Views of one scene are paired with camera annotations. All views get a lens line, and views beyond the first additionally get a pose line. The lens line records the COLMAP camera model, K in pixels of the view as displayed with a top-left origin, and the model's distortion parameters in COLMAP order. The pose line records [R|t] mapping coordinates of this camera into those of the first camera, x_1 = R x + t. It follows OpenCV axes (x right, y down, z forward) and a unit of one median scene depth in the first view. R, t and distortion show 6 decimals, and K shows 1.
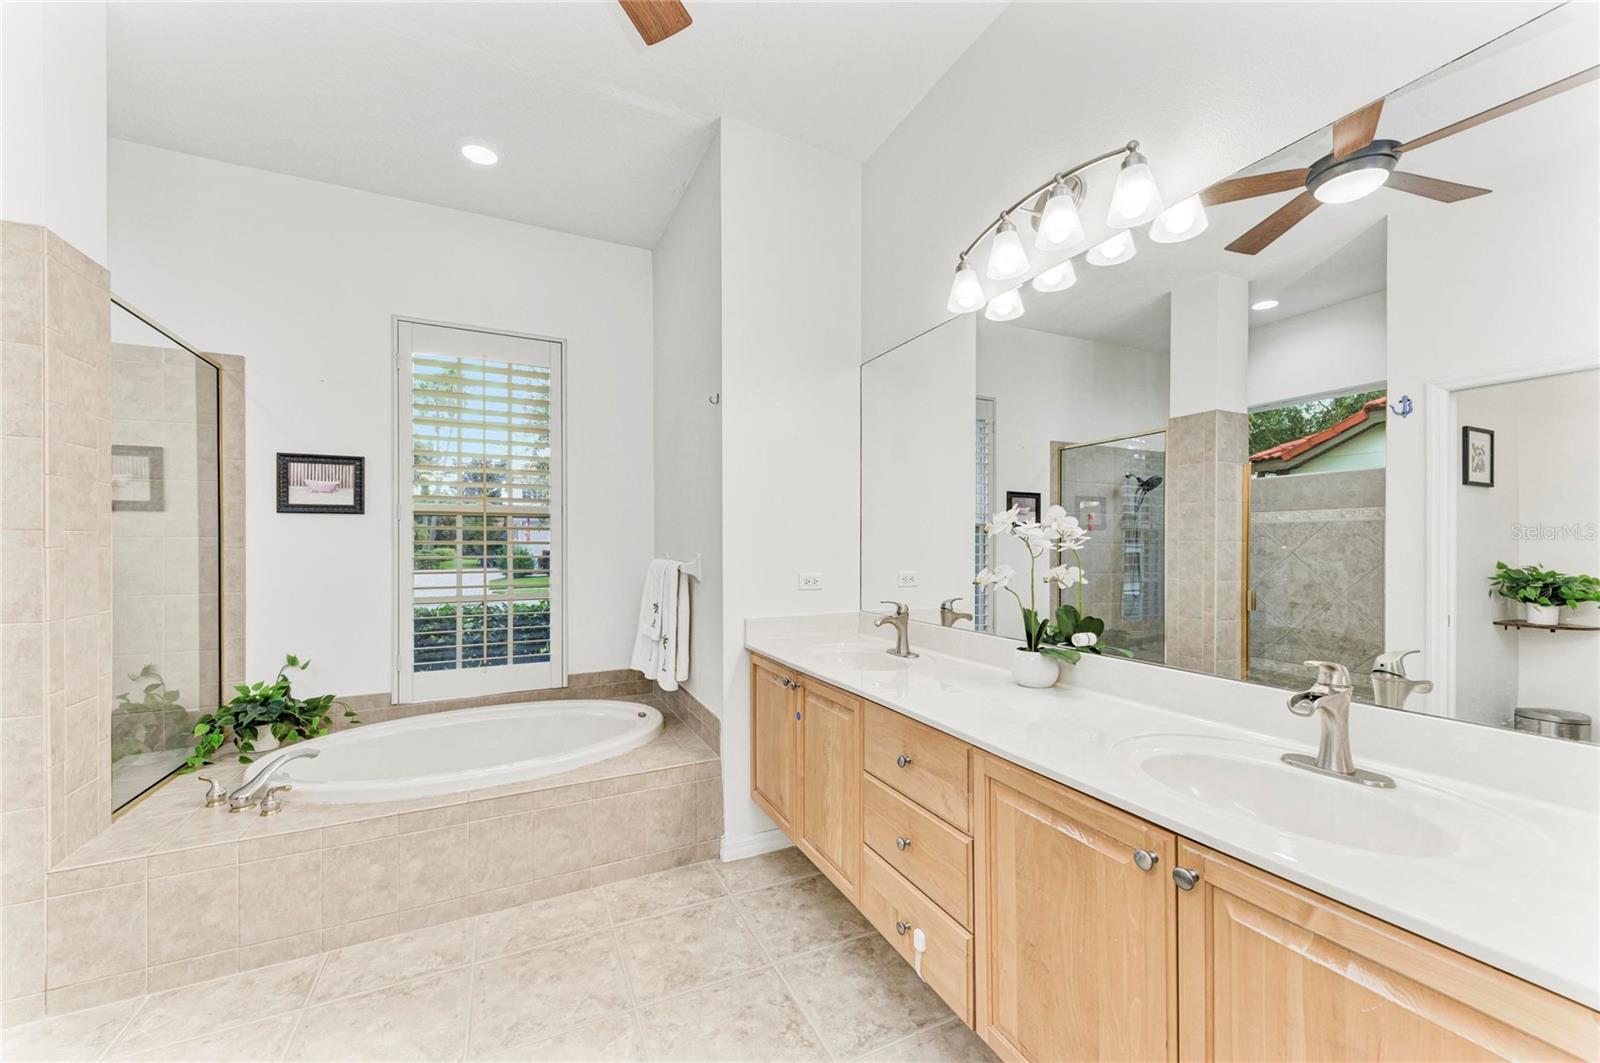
lens RADIAL K [[632.1, 0, 811.8], [0, 632.1, 540.2], [0, 0, 1]] dist [0.017158, -0.007429]
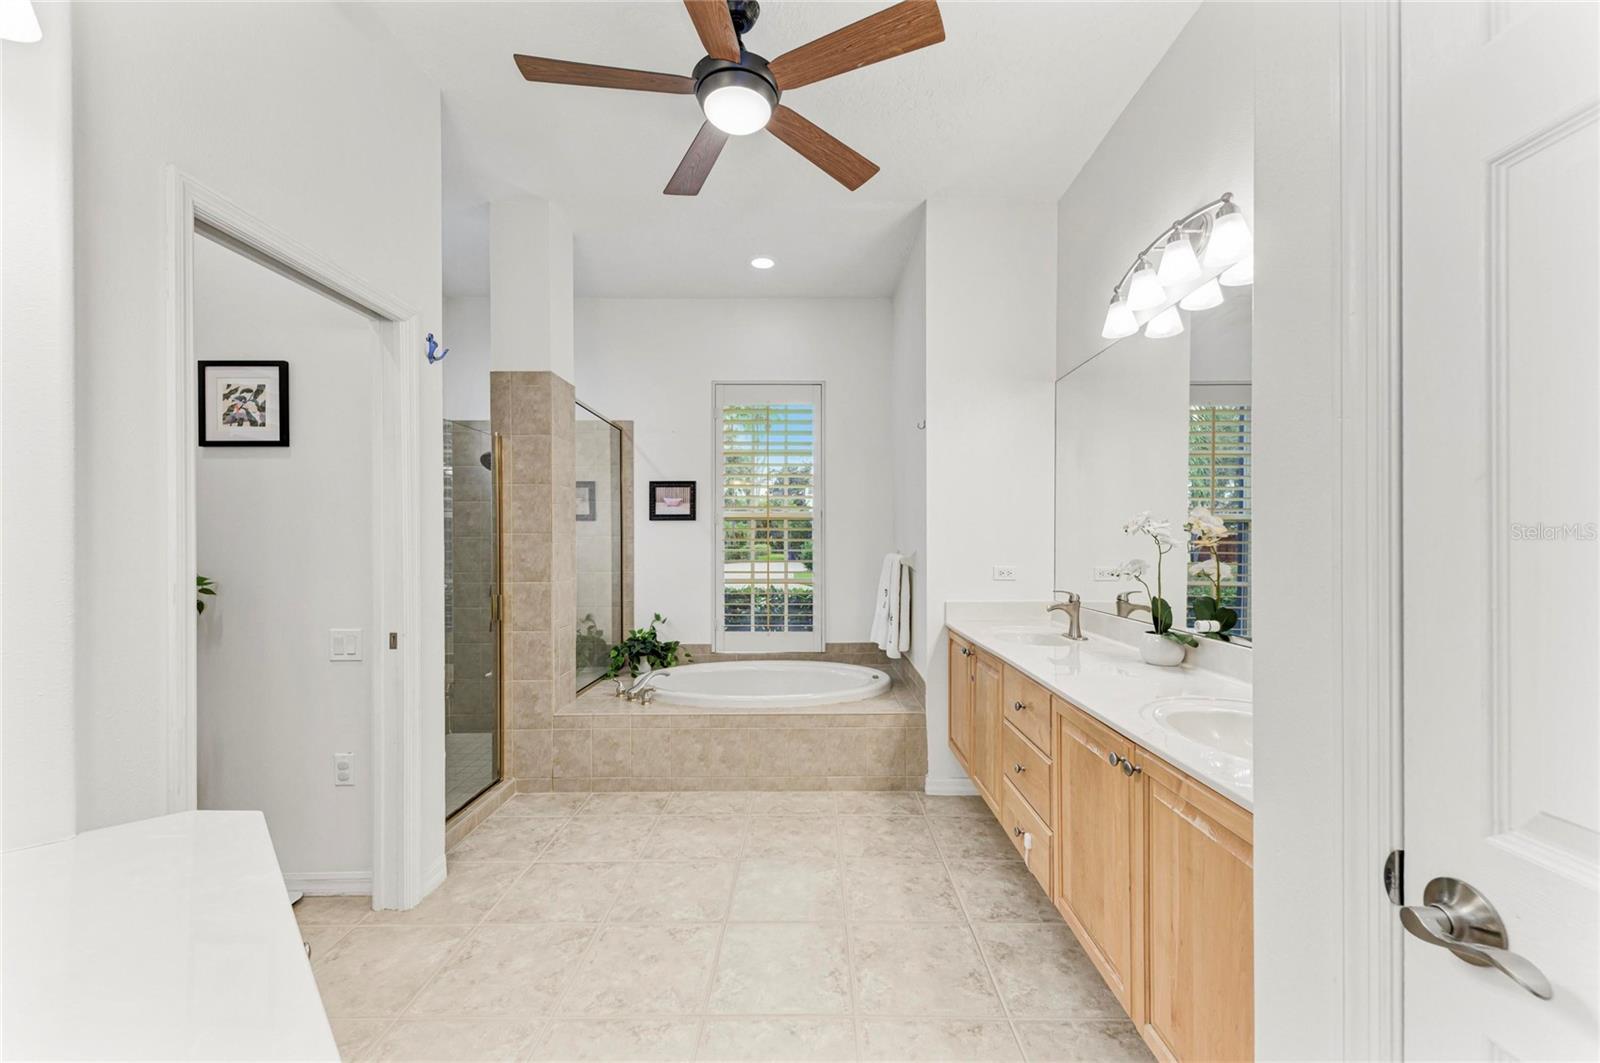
lens RADIAL K [[636.7, 0, 793.8], [0, 636.7, 538.7], [0, 0, 1]] dist [-0.000213, -0.000045]
pose [[0.887622, -0.000127, -0.460574, 0.206503], [0.001010, 0.999998, 0.001669, -0.001132], [0.460573, -0.001947, 0.887620, -0.236287]]
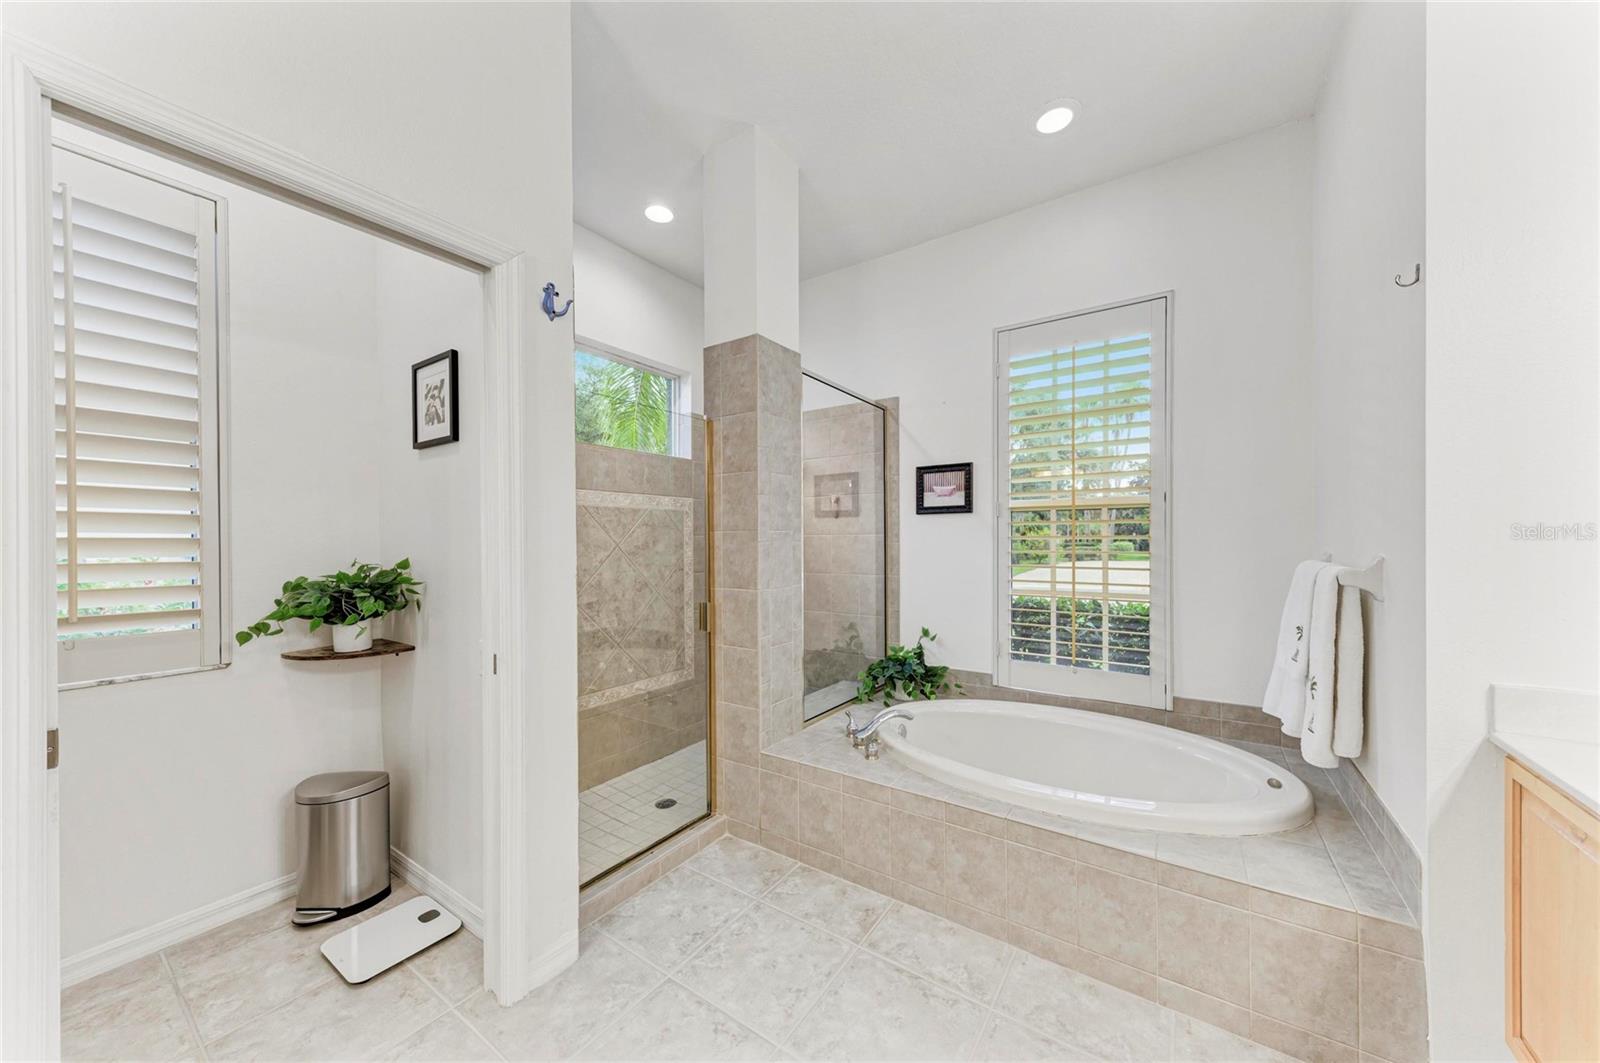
lens RADIAL K [[554.6, 0, 802.4], [0, 554.6, 542.6], [0, 0, 1]] dist [0.013477, -0.003850]
pose [[0.491531, 0.004337, -0.870849, 0.014712], [0.007404, 0.999931, 0.009159, 0.001477], [0.870829, -0.010950, 0.491464, 0.302165]]
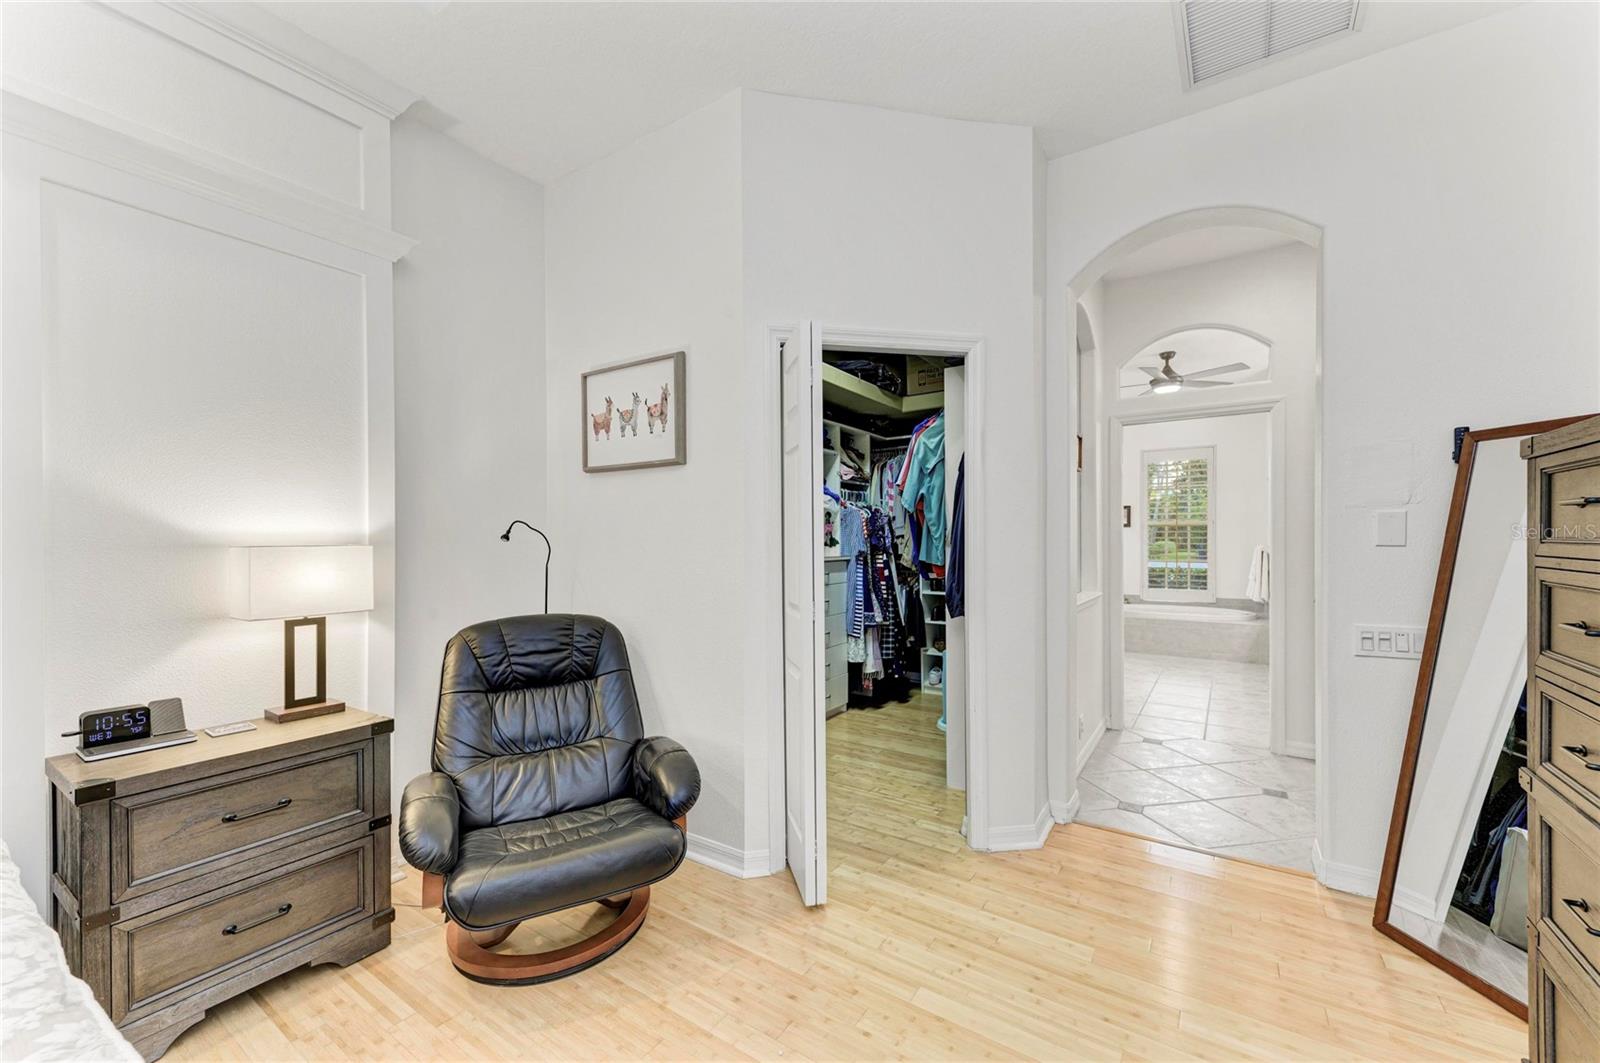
lens RADIAL K [[636.7, 0, 793.8], [0, 636.7, 538.7], [0, 0, 1]] dist [-0.000213, -0.000045]
pose [[0.495565, 0.002672, -0.868567, 1.093478], [0.002493, 0.999987, 0.004498, -0.007437], [0.868567, -0.004395, 0.495551, -1.850166]]
